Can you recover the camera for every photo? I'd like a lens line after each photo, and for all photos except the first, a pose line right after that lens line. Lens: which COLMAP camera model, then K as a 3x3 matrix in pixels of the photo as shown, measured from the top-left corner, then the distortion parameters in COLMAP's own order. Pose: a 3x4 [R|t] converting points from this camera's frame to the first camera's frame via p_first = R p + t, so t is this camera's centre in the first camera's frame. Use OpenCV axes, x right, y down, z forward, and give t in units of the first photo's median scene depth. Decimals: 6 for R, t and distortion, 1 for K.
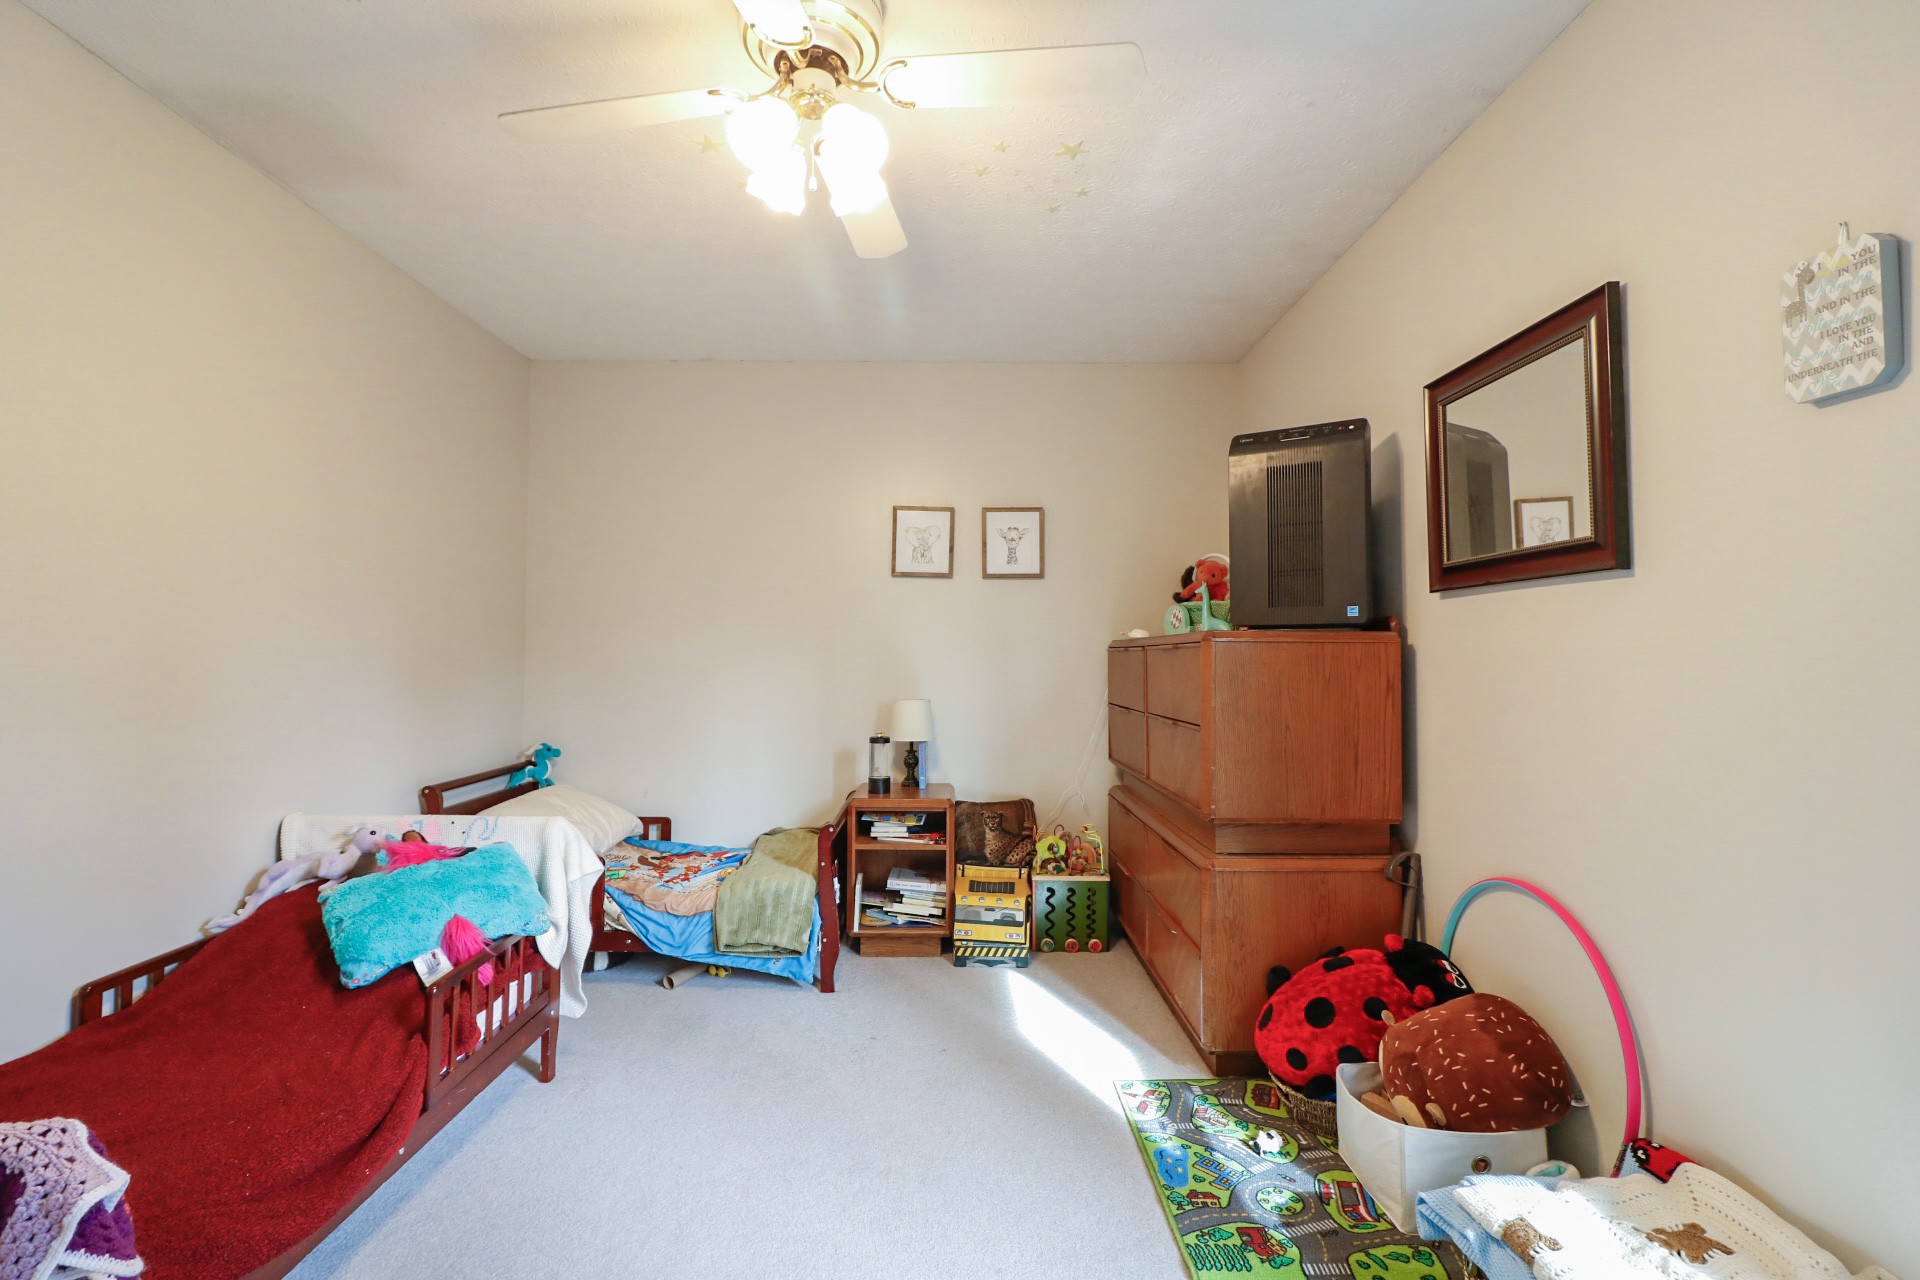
lens RADIAL K [[881.2, 0, 952.9], [0, 881.2, 627.4], [0, 0, 1]] dist [-0.004631, 0.000778]
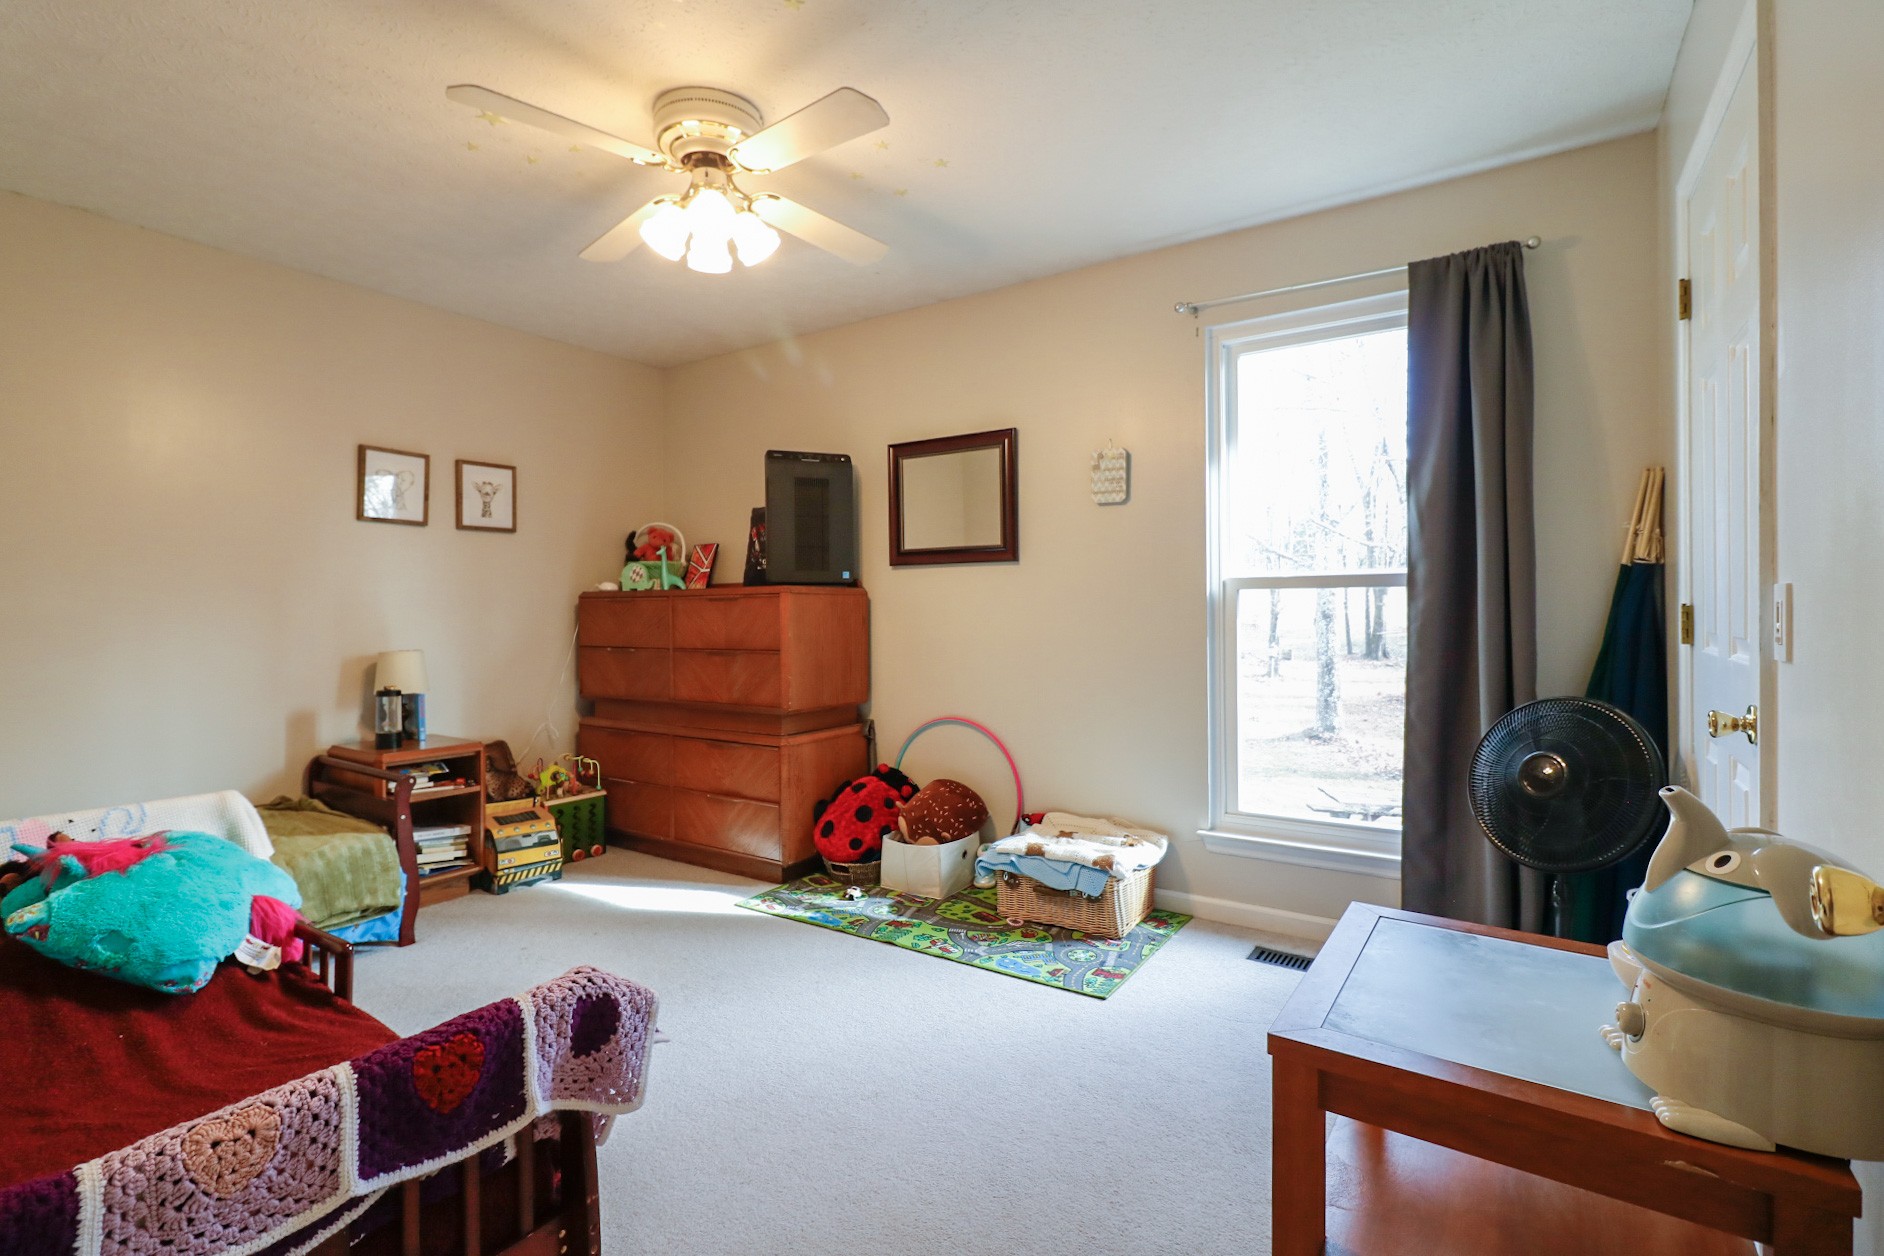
lens RADIAL K [[884.6, 0, 946.8], [0, 884.6, 613.4], [0, 0, 1]] dist [-0.000766, -0.000154]
pose [[0.554083, -0.009851, 0.832403, -0.588244], [-0.019305, 0.999509, 0.024678, 0.005915], [-0.832238, -0.029743, 0.553621, -0.038195]]
